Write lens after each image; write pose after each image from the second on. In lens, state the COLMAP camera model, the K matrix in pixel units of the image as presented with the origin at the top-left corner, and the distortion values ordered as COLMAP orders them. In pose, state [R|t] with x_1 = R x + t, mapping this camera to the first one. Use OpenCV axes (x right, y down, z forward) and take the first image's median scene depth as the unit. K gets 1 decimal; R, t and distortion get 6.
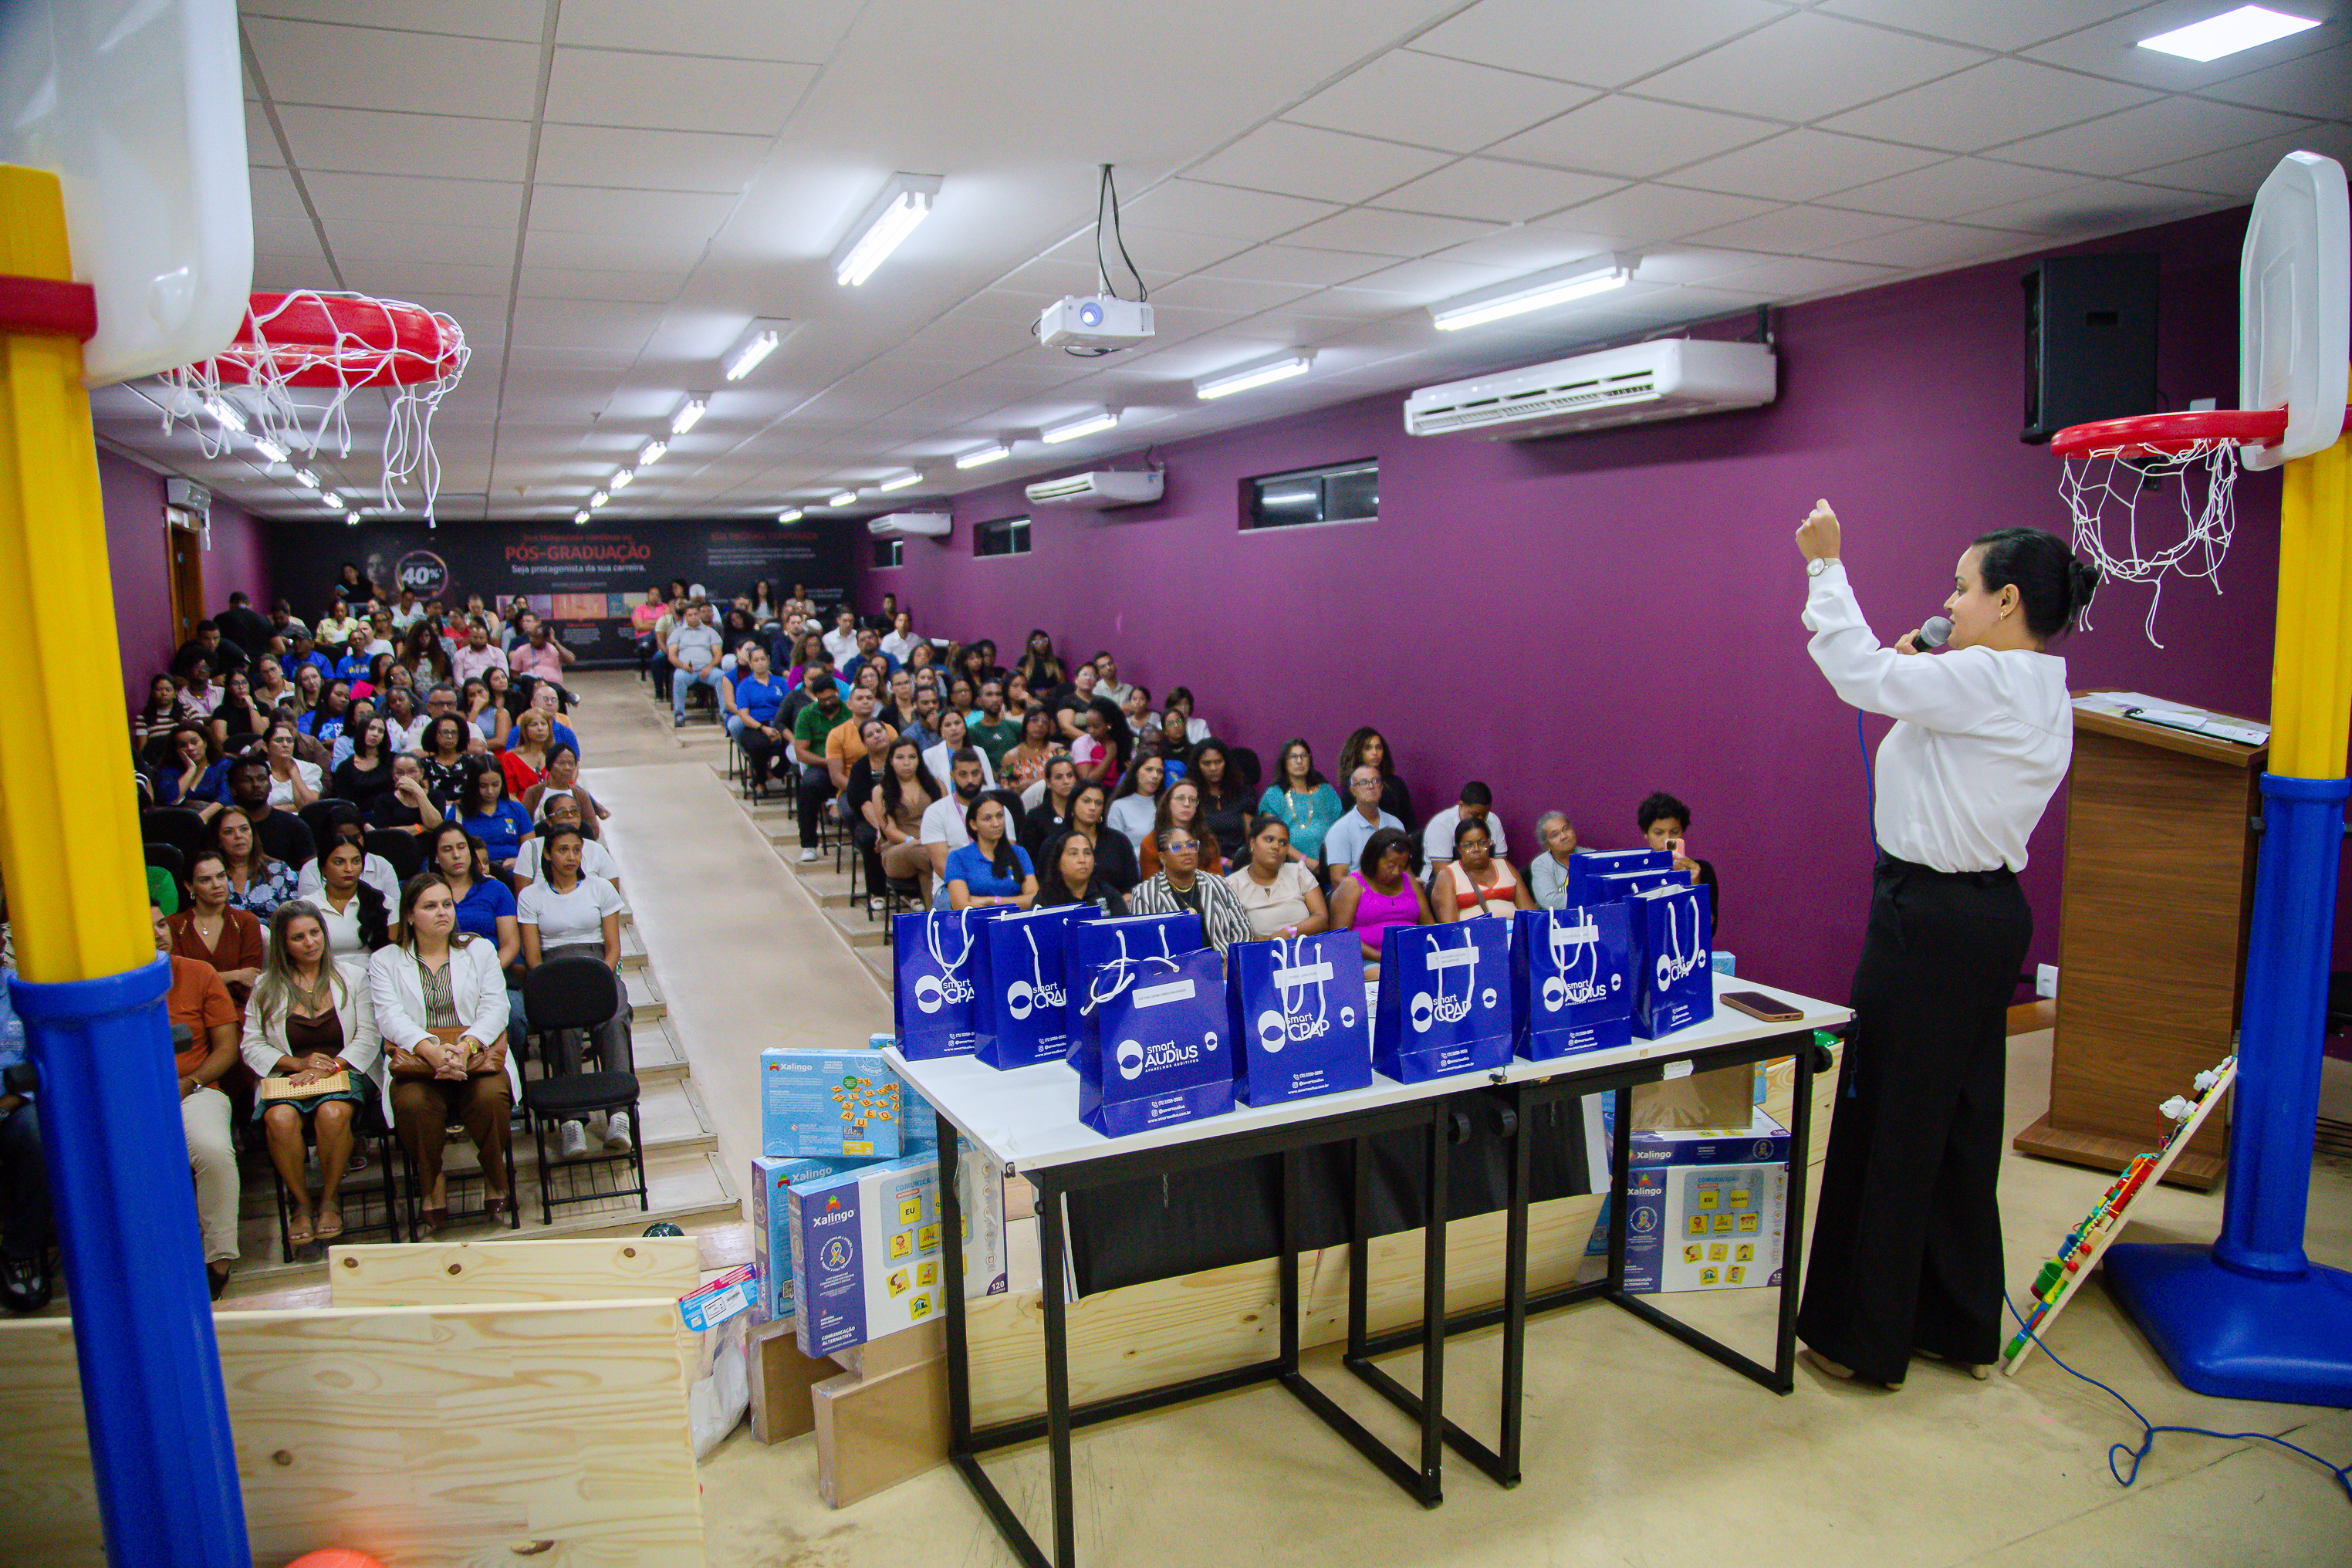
lens RADIAL K [[1587.0, 0, 1177.7], [0, 1587.0, 829.6], [0, 0, 1]] dist [-0.147211, 0.091801]
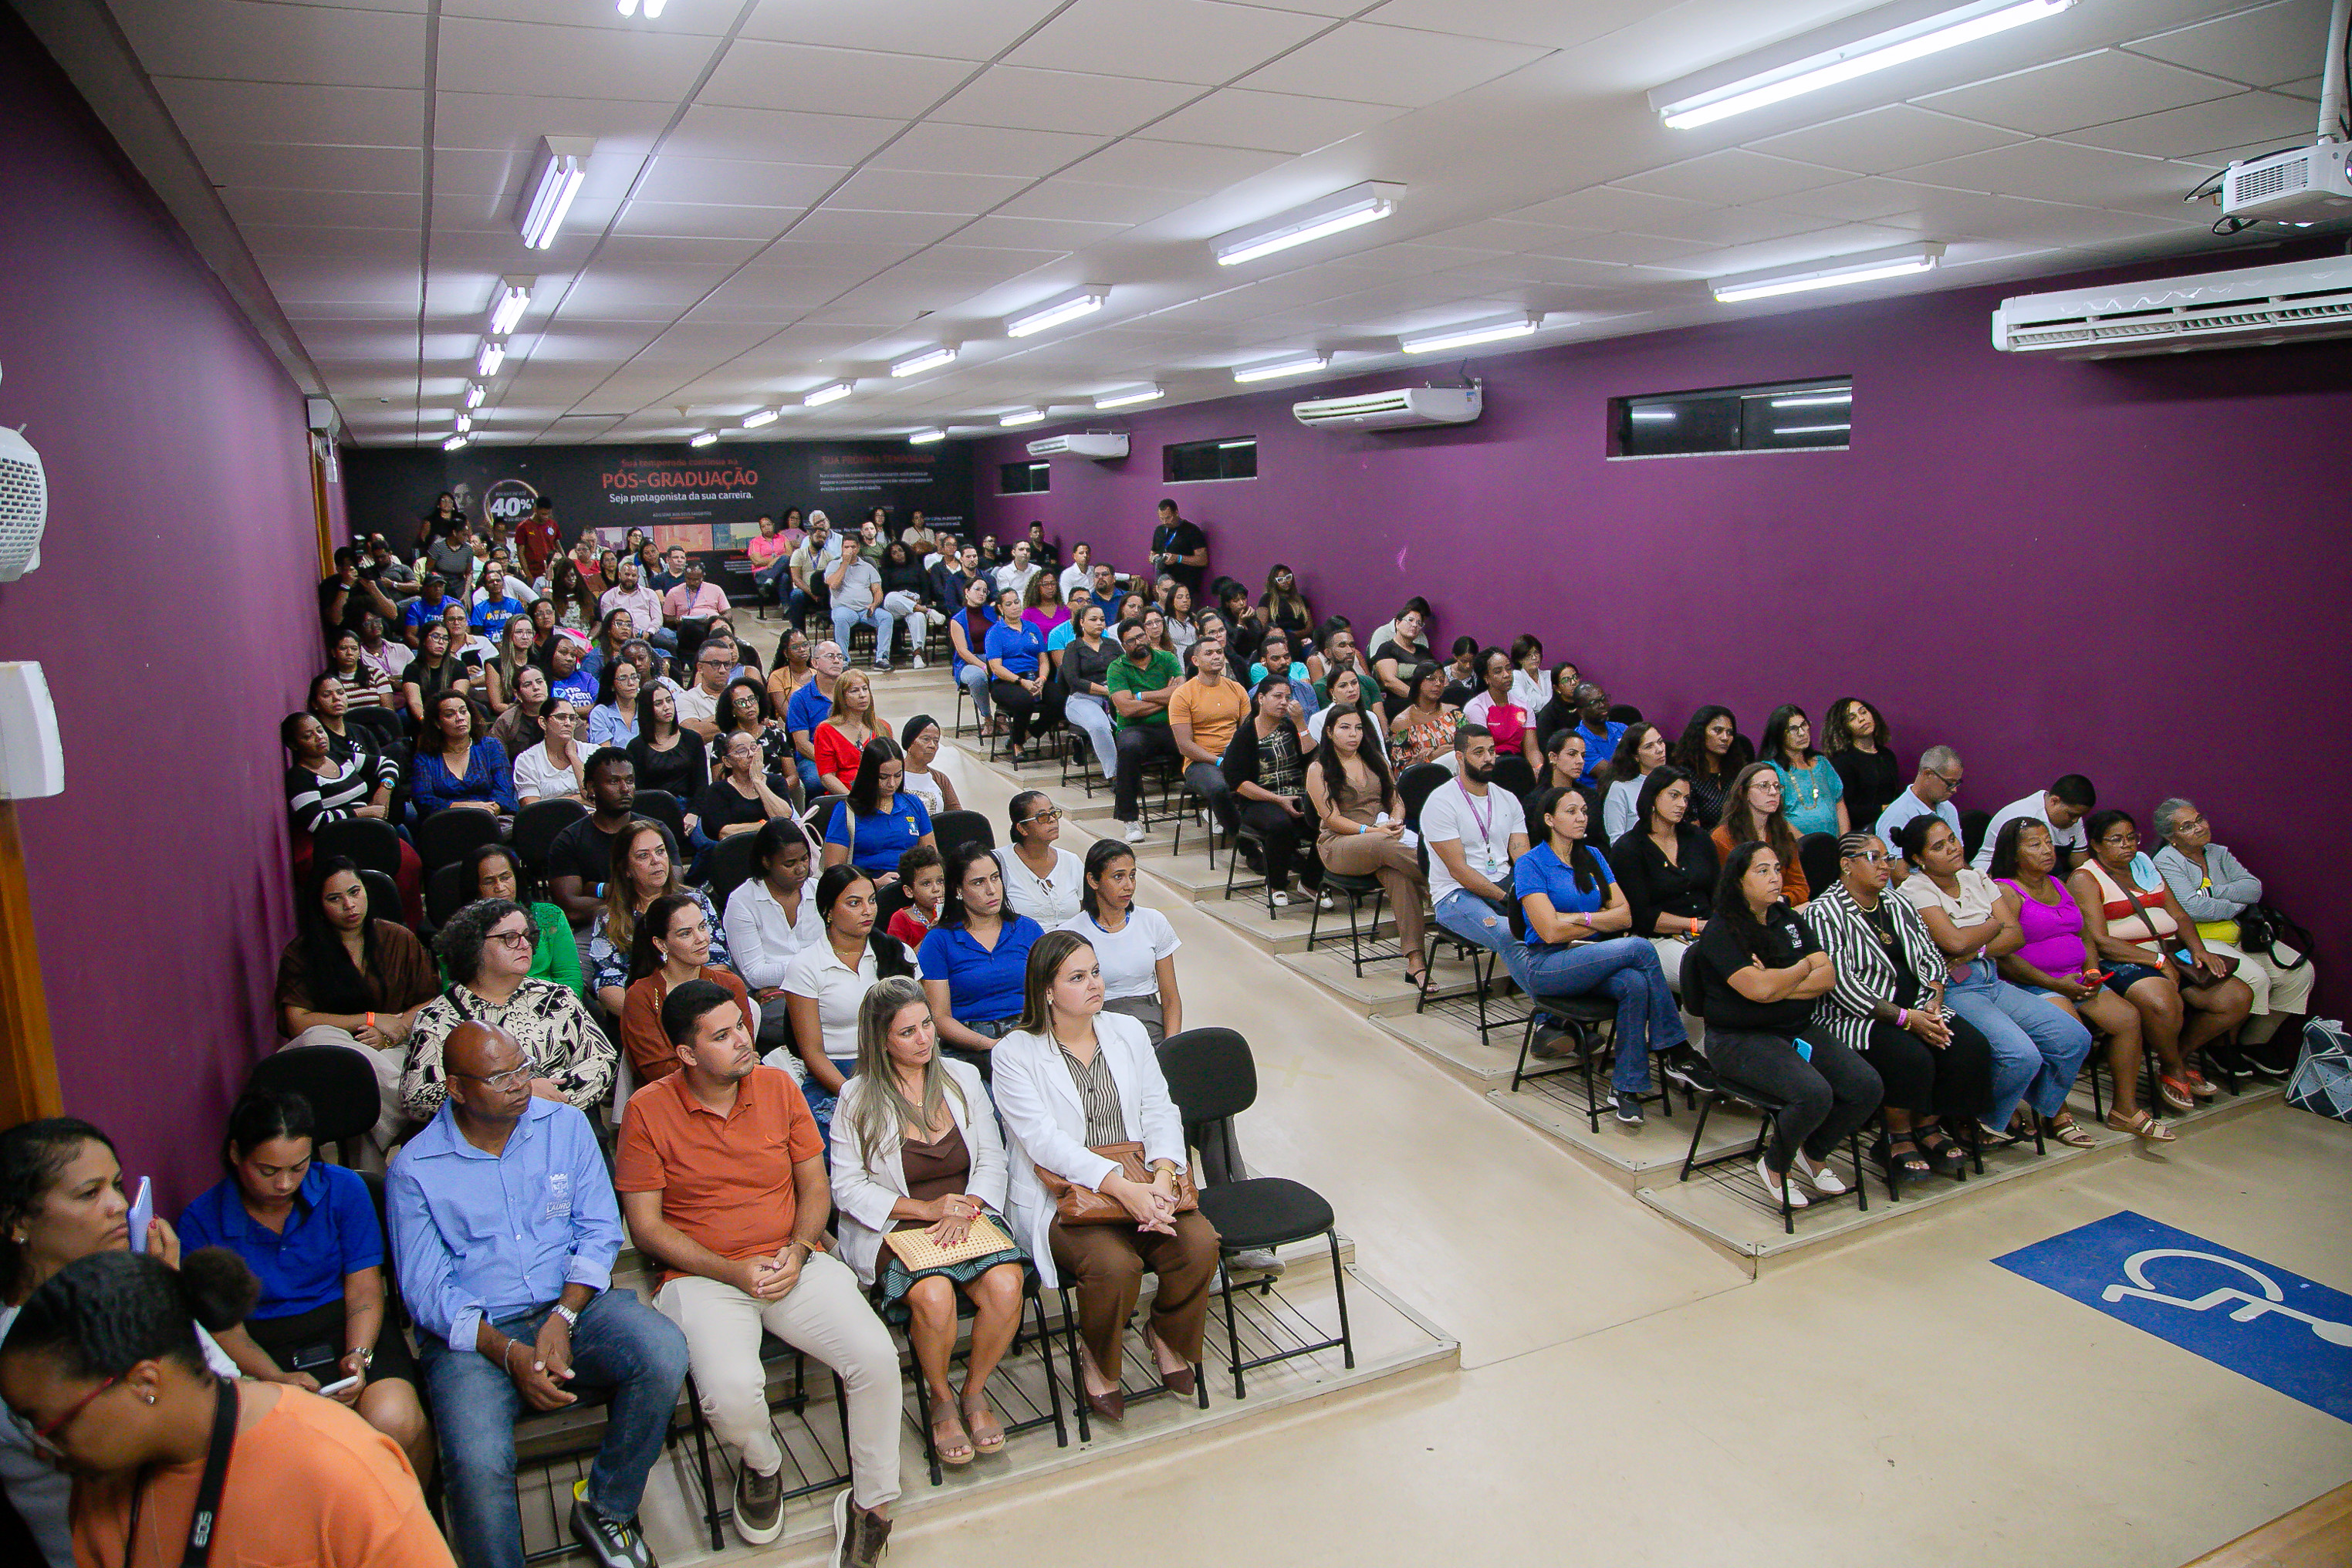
lens RADIAL K [[1587.0, 0, 1177.7], [0, 1587.0, 829.6], [0, 0, 1]] dist [-0.147211, 0.091801]
pose [[0.999638, -0.013255, 0.023418, -0.198812], [0.012062, 0.998659, 0.050353, -0.025381], [-0.024054, -0.050053, 0.998457, 0.112935]]
